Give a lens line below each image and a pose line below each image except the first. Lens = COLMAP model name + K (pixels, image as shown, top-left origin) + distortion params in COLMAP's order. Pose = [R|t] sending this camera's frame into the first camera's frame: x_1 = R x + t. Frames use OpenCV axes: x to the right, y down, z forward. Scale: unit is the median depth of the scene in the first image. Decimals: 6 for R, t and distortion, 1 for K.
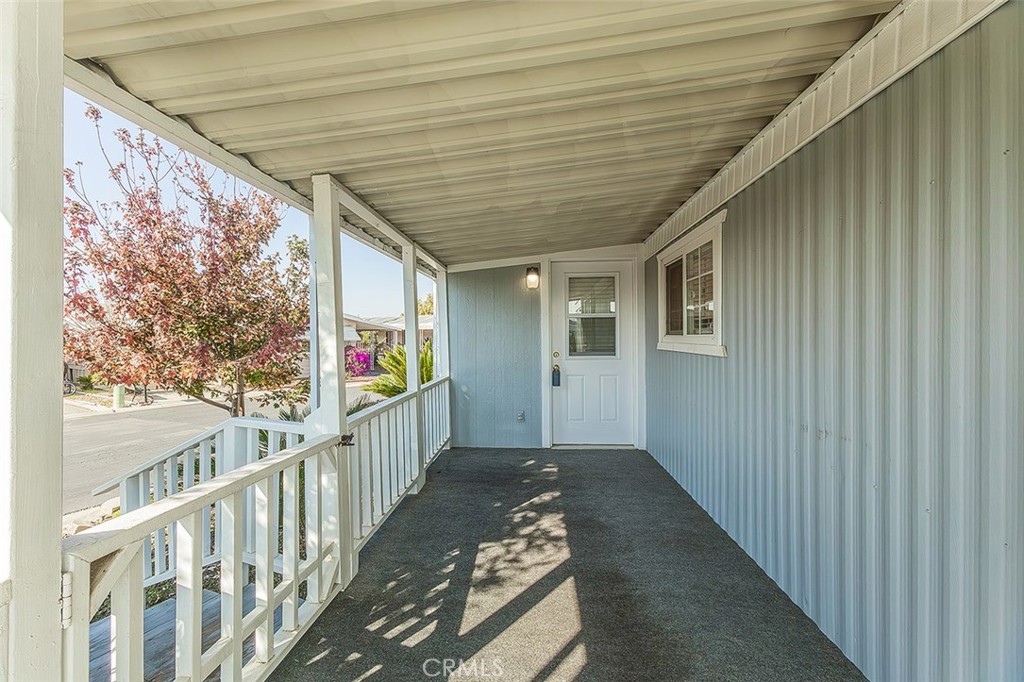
lens RADIAL K [[418.6, 0, 510.5], [0, 418.6, 331.3], [0, 0, 1]] dist [0.001406, 0.000088]
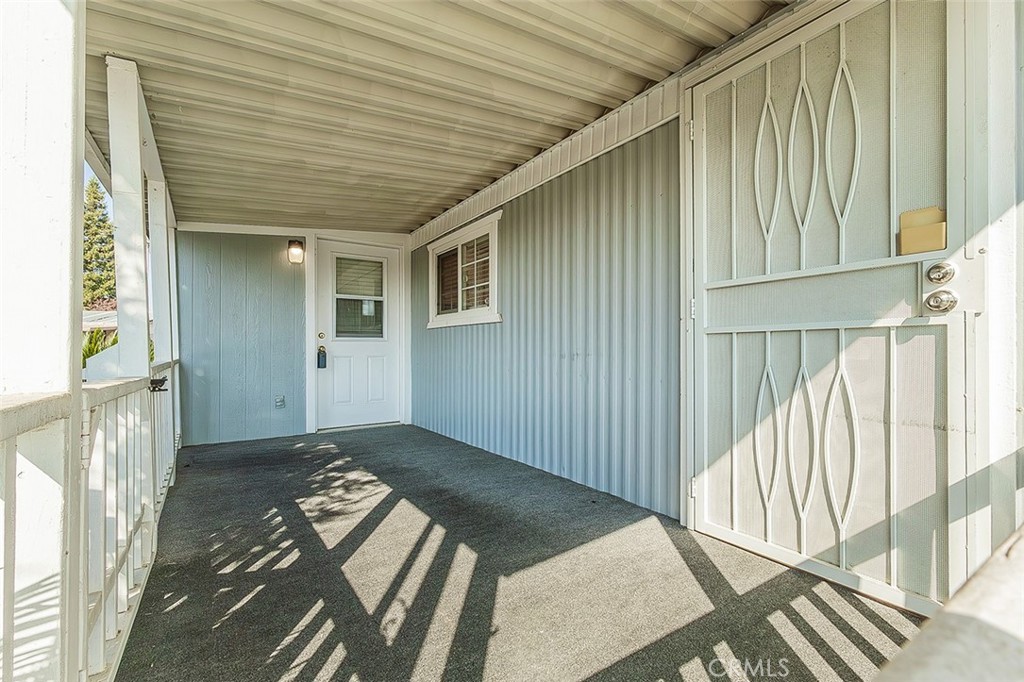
lens RADIAL K [[443.9, 0, 515.3], [0, 443.9, 338.7], [0, 0, 1]] dist [-0.000771, 0.000236]
pose [[0.782273, 0.025136, 0.622429, -0.325173], [-0.013164, 0.999629, -0.023824, 0.152395], [-0.622797, 0.010444, 0.782314, -0.118251]]
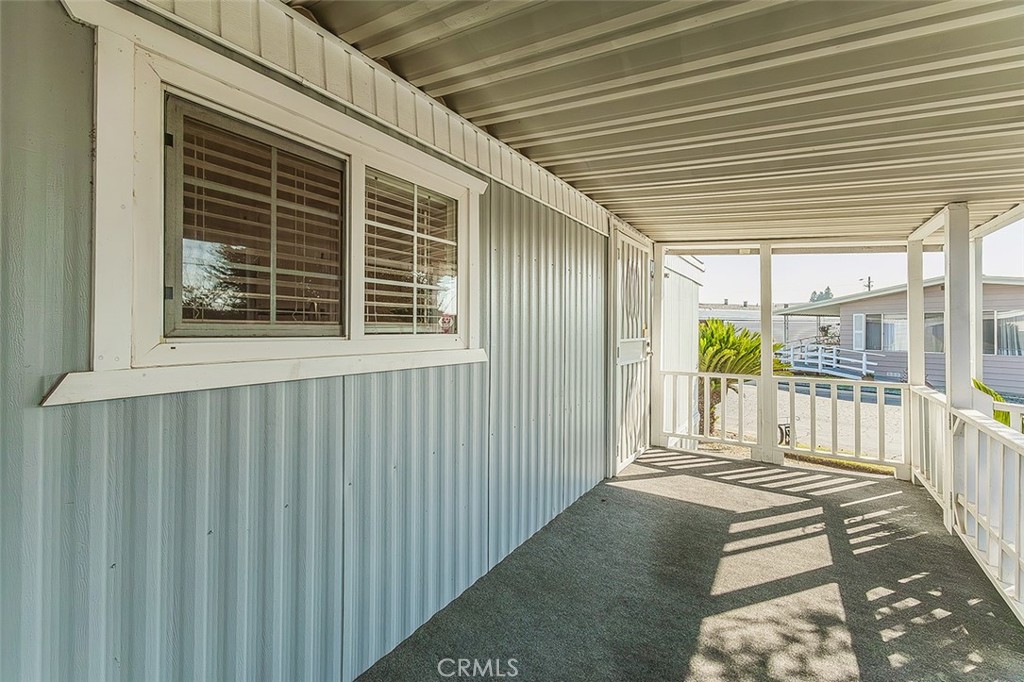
lens RADIAL K [[418.7, 0, 528.4], [0, 418.7, 332.6], [0, 0, 1]] dist [0.001540, -0.000079]
pose [[-0.880014, 0.016463, 0.474662, 0.049631], [0.012676, 0.999857, -0.011177, 0.016016], [-0.474779, -0.003819, -0.880097, 1.731502]]
